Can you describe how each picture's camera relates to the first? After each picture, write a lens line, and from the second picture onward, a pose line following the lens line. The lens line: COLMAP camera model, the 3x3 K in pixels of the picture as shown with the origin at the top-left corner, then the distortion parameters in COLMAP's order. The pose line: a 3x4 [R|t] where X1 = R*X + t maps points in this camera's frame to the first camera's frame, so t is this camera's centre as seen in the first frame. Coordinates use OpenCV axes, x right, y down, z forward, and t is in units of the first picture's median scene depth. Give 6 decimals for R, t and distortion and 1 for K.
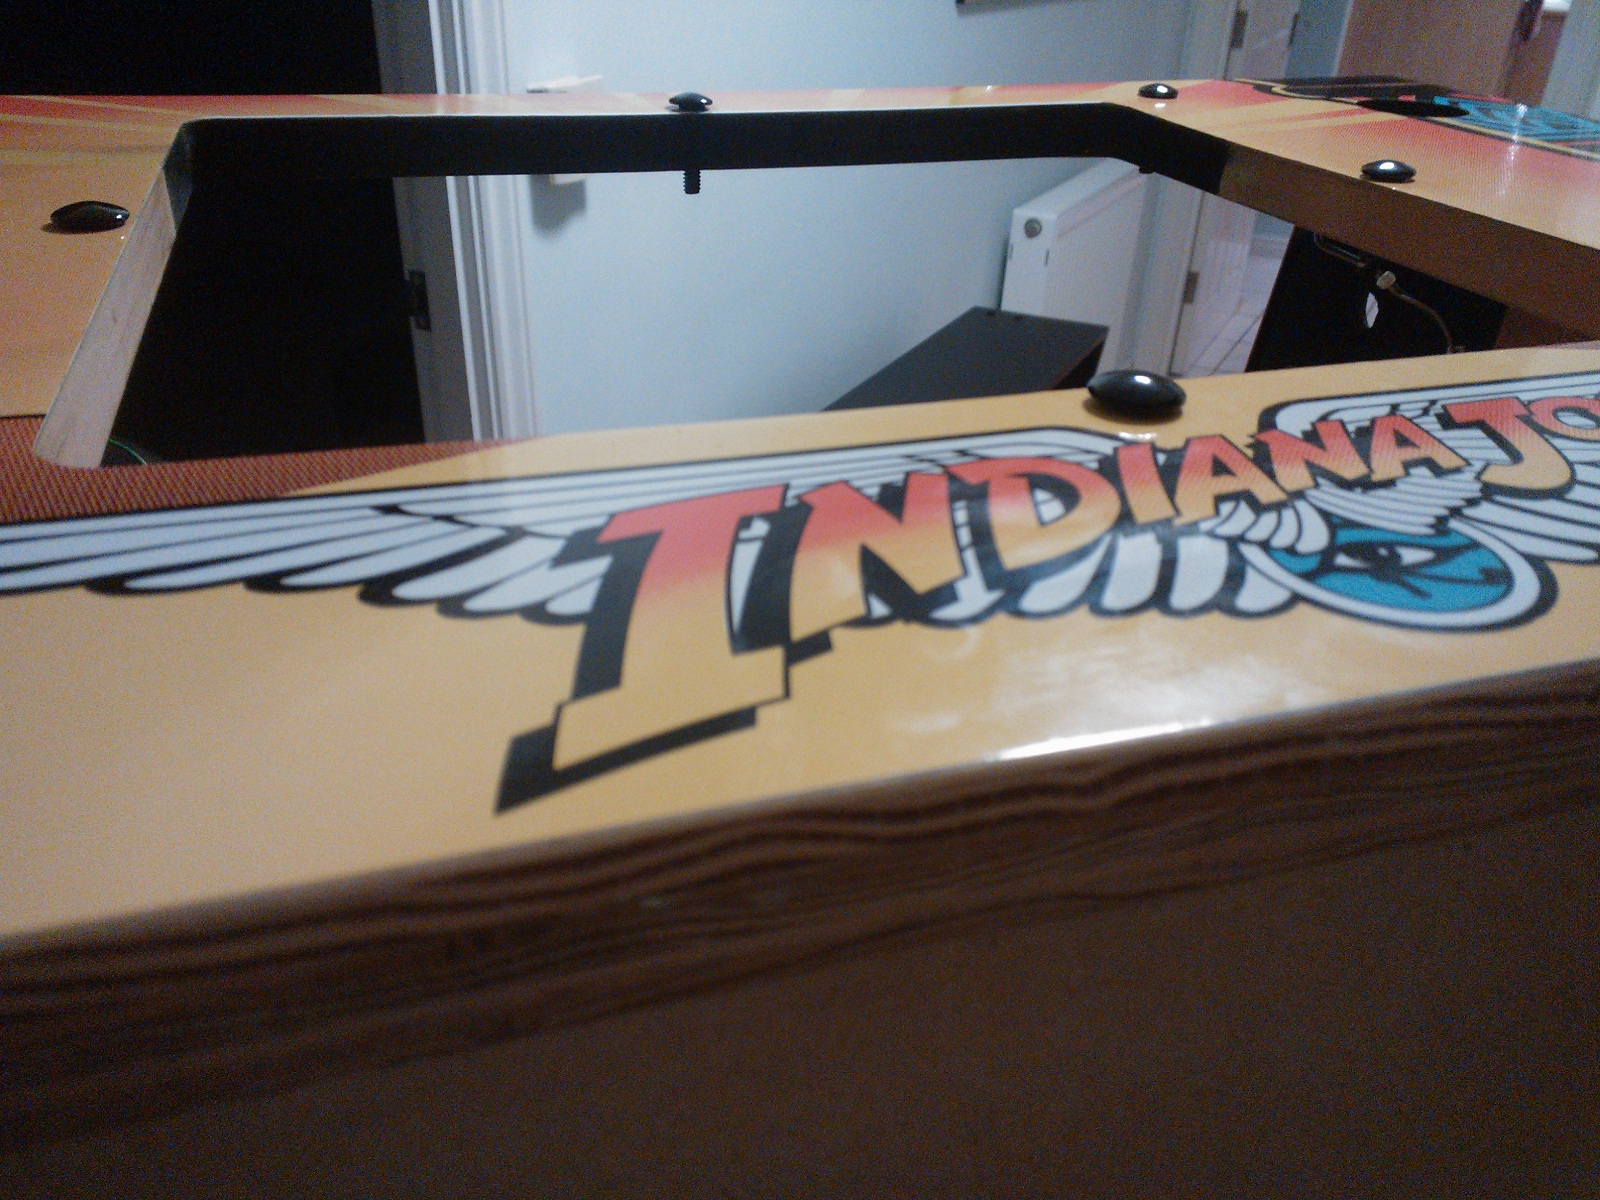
lens RADIAL K [[1280.2, 0, 794.5], [0, 1280.2, 605.2], [0, 0, 1]] dist [0.048632, 0.007183]
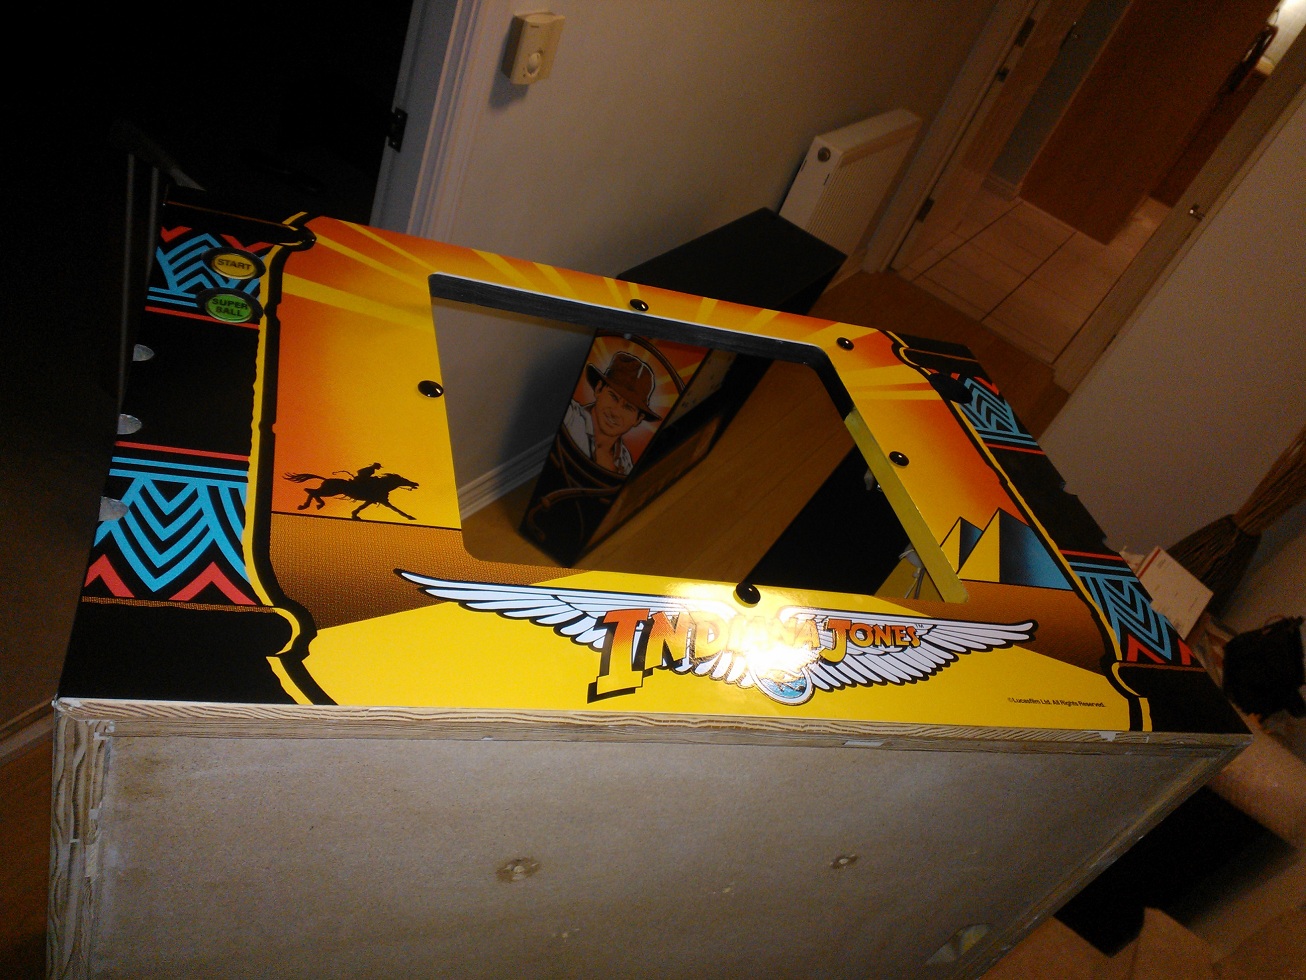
lens RADIAL K [[1044.9, 0, 654.2], [0, 1044.9, 488.2], [0, 0, 1]] dist [0.048632, 0.007183]
pose [[0.945347, 0.294878, 0.139162, -0.590880], [-0.312804, 0.940635, 0.131759, -0.940634], [-0.092047, -0.168088, 0.981465, -2.216336]]
